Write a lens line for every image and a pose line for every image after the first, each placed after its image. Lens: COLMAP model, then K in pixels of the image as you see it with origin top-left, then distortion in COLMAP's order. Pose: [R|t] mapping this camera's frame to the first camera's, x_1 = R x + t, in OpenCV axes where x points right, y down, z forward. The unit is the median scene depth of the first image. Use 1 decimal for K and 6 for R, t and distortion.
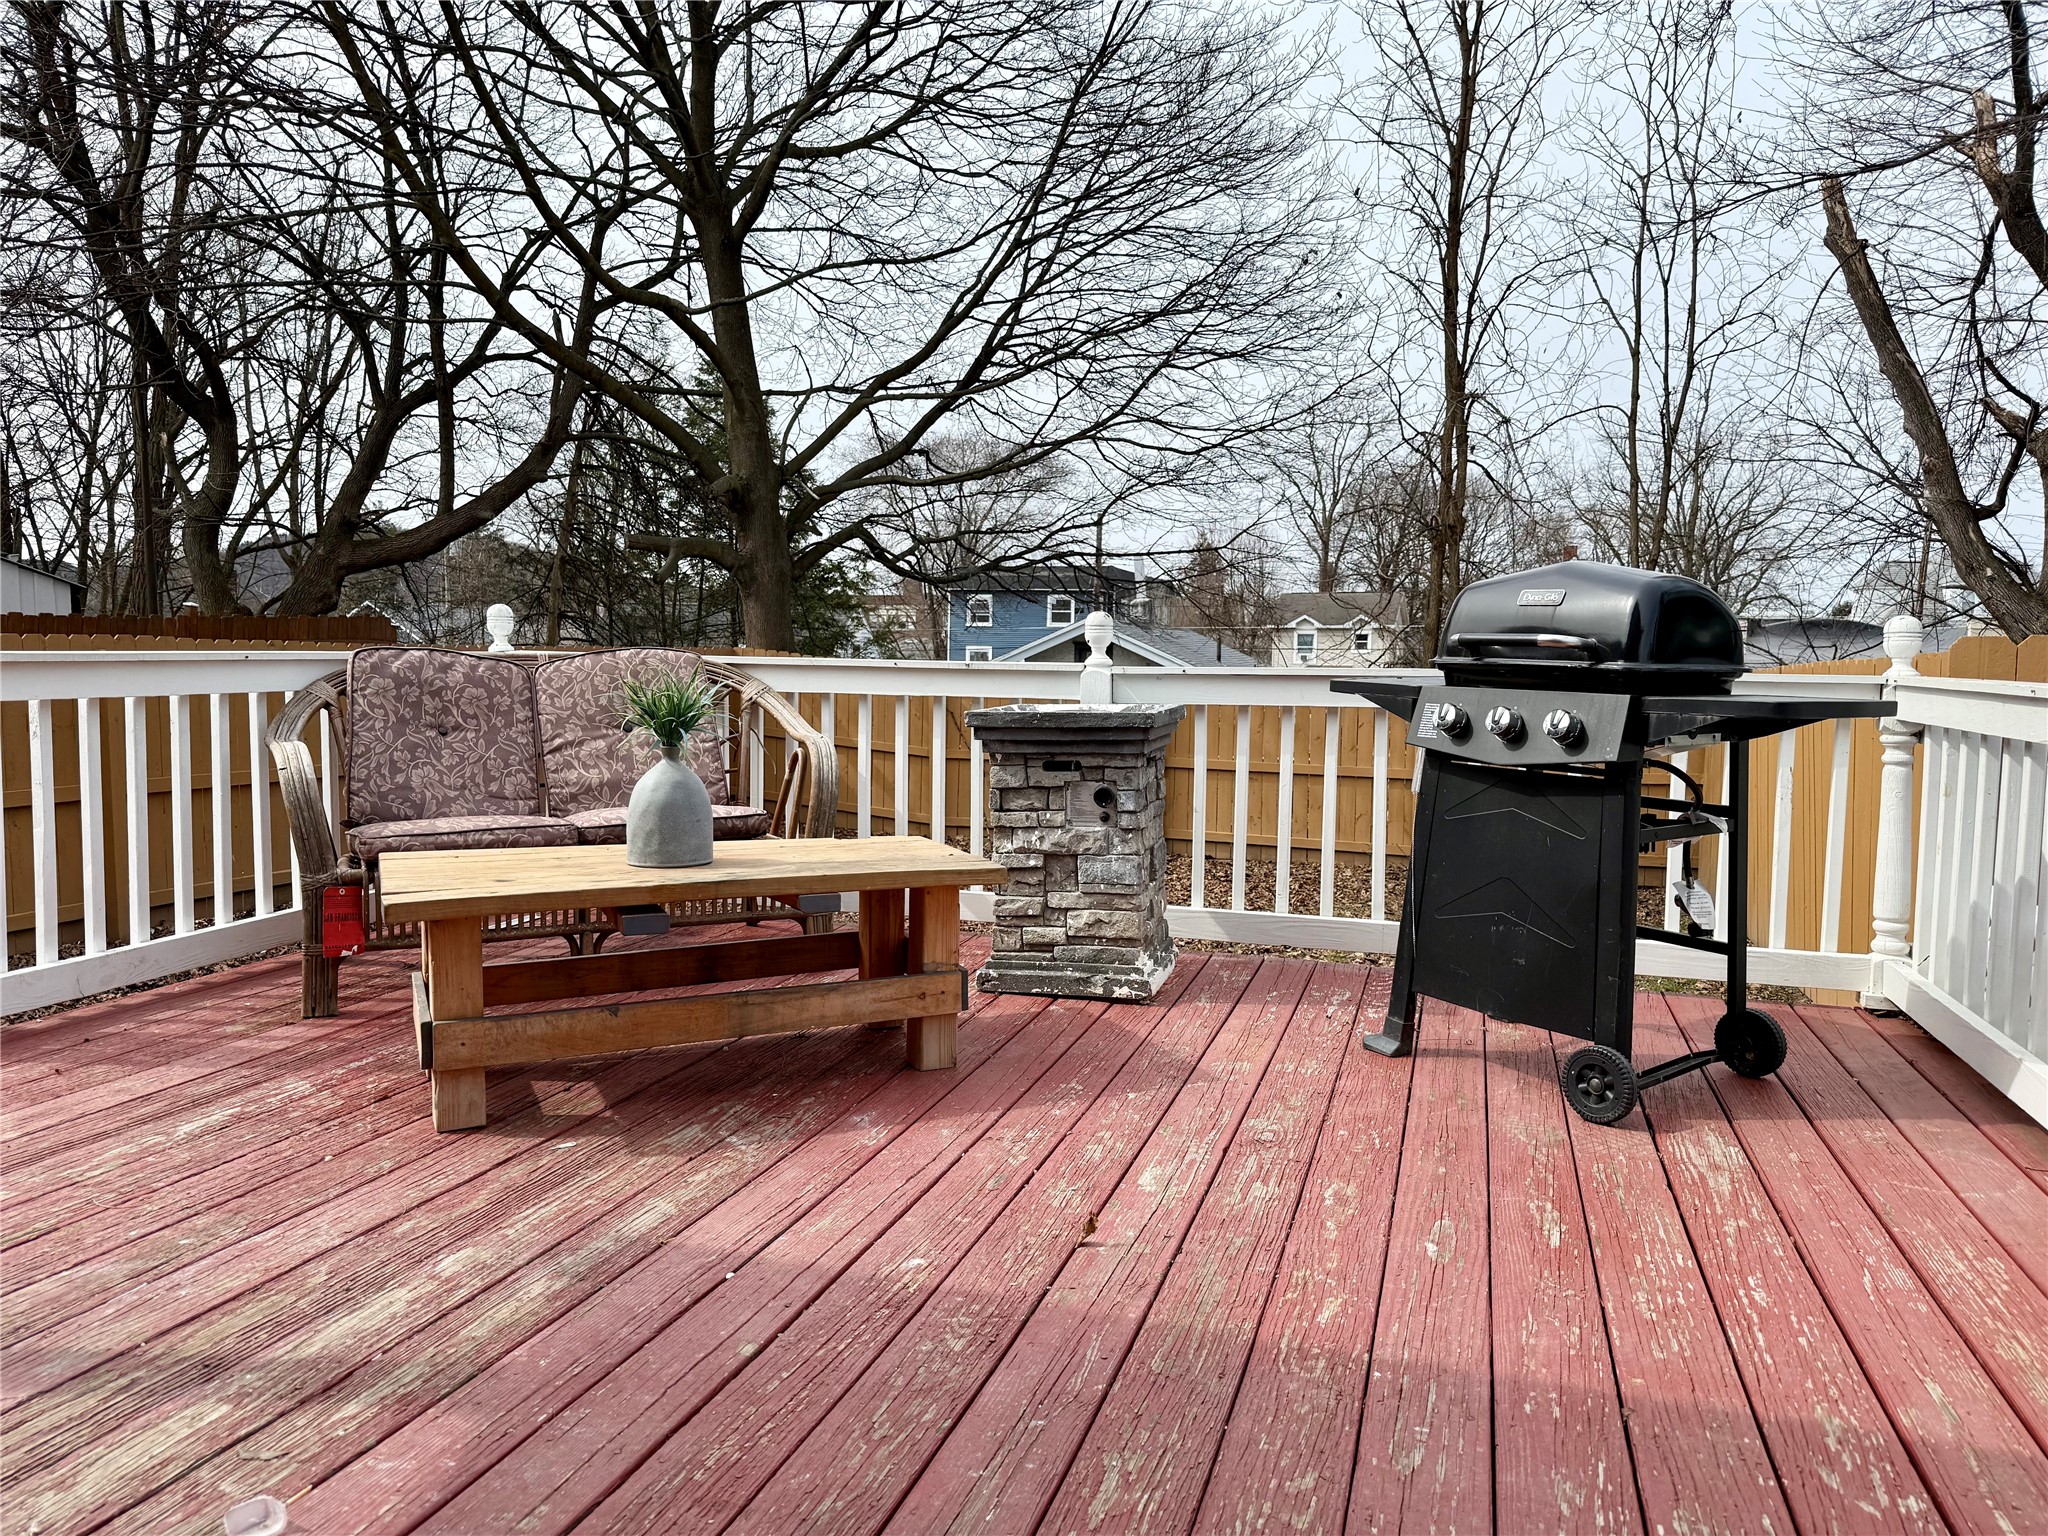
lens RADIAL K [[1440.2, 0, 1014.8], [0, 1440.2, 753.0], [0, 0, 1]] dist [0.043987, -0.048162]
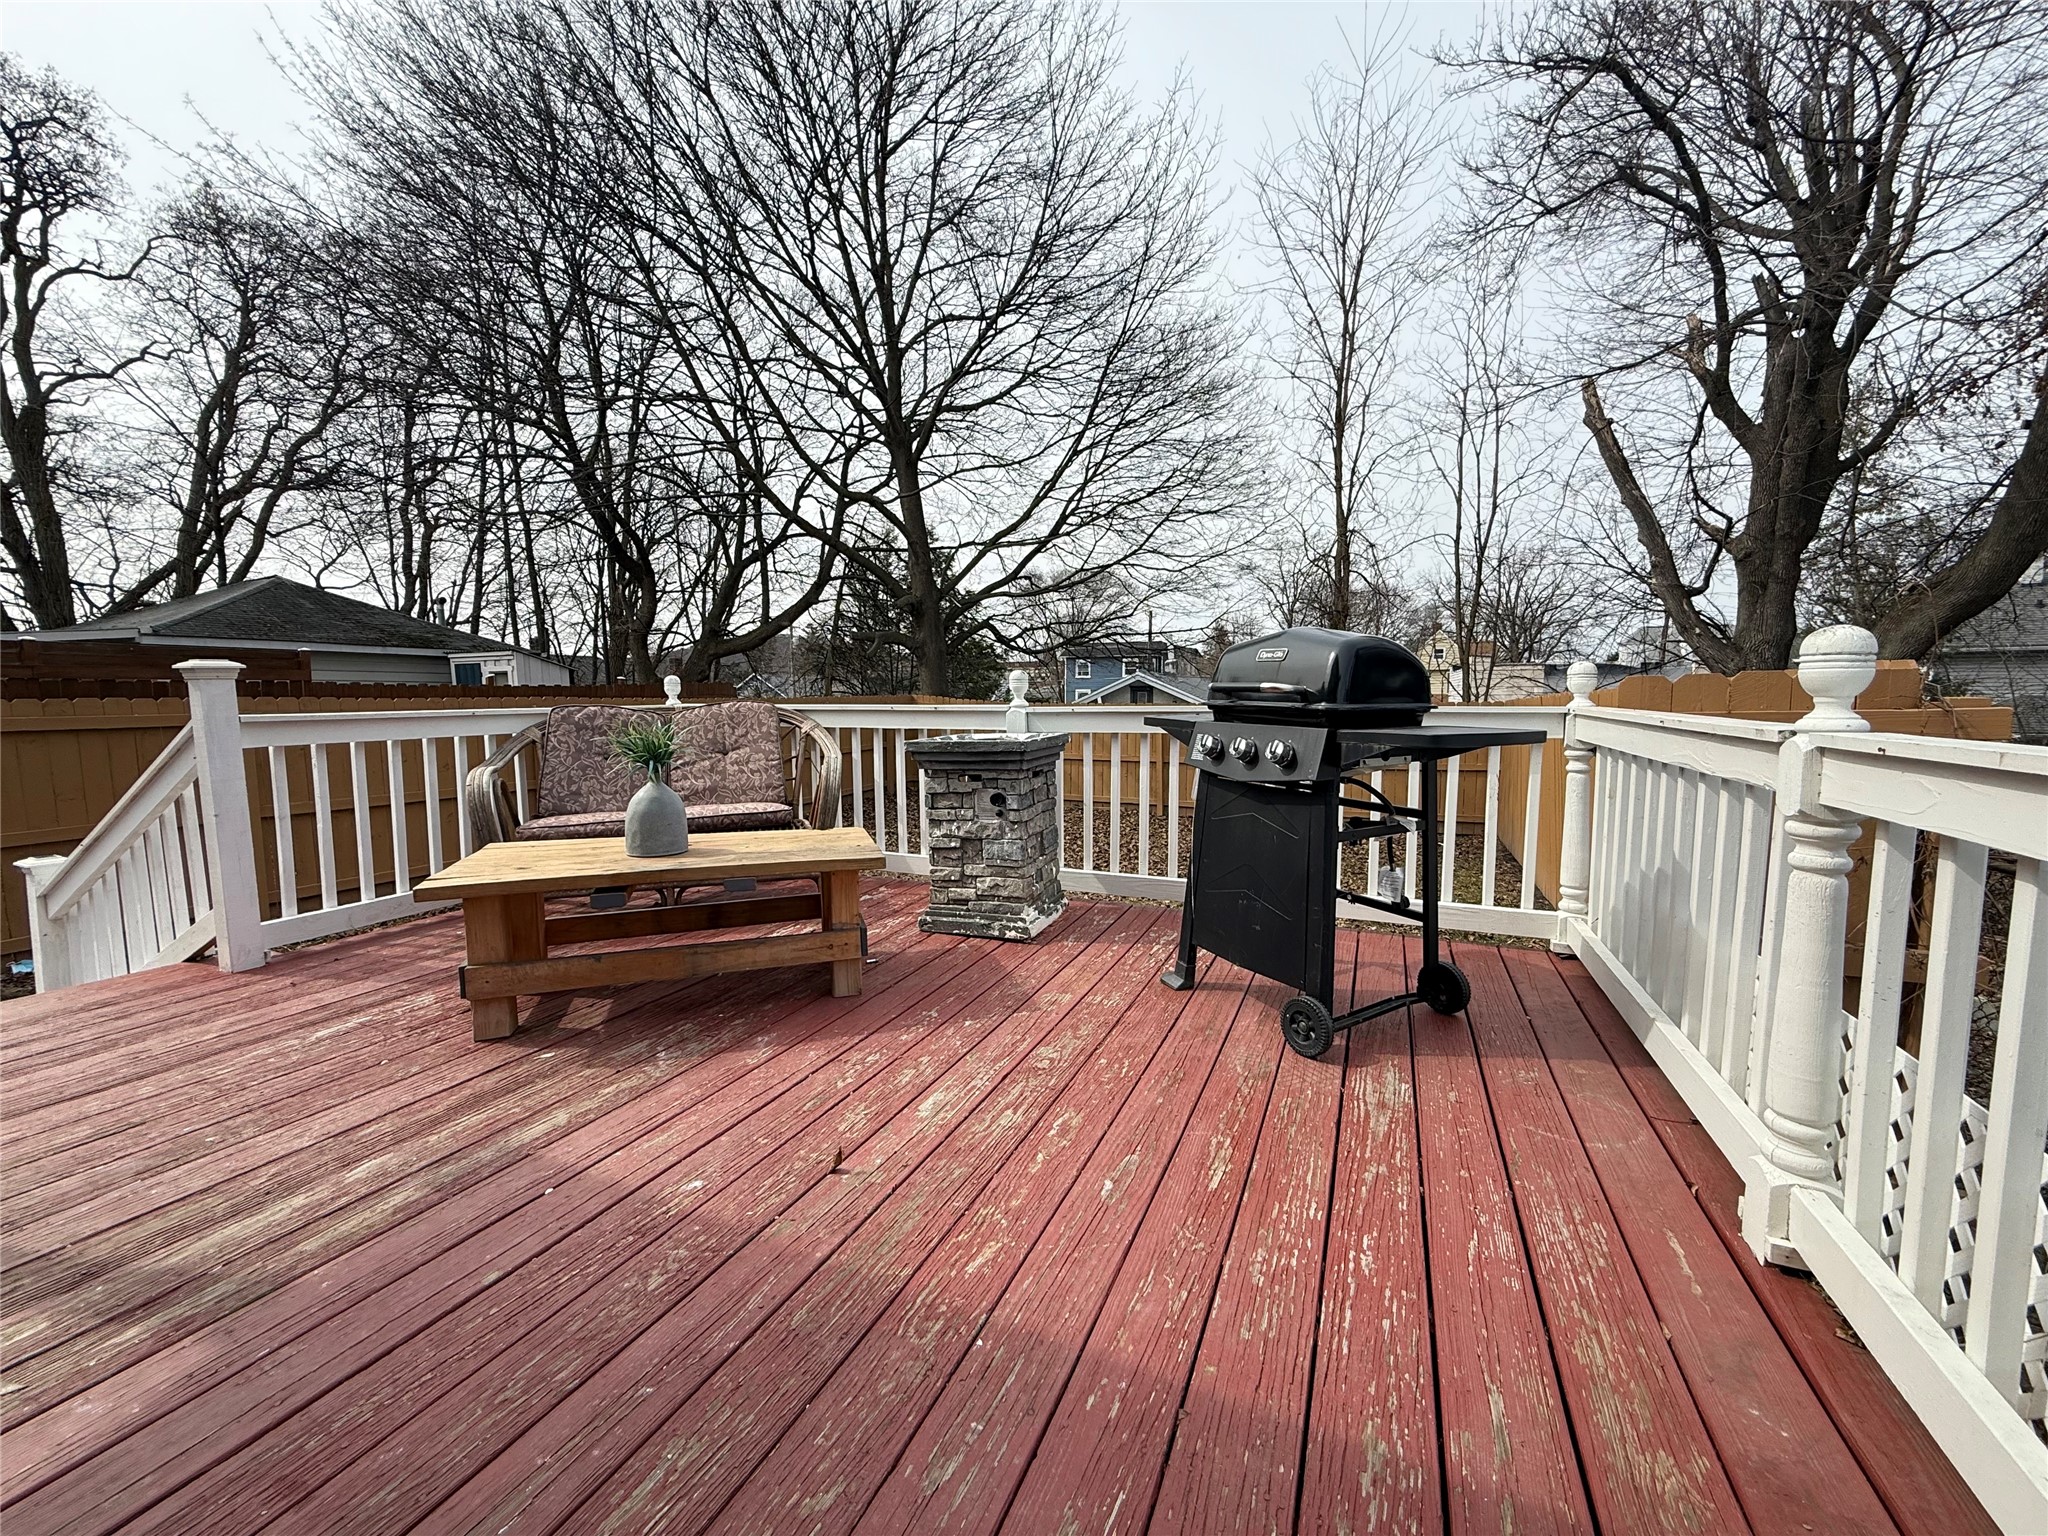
lens RADIAL K [[813.2, 0, 1013.4], [0, 813.2, 763.3], [0, 0, 1]] dist [-0.000273, 0.000780]
pose [[0.992582, -0.010569, -0.121120, 0.191581], [0.012356, 0.999826, 0.014010, -0.018646], [0.120951, -0.015403, 0.992539, 0.202603]]
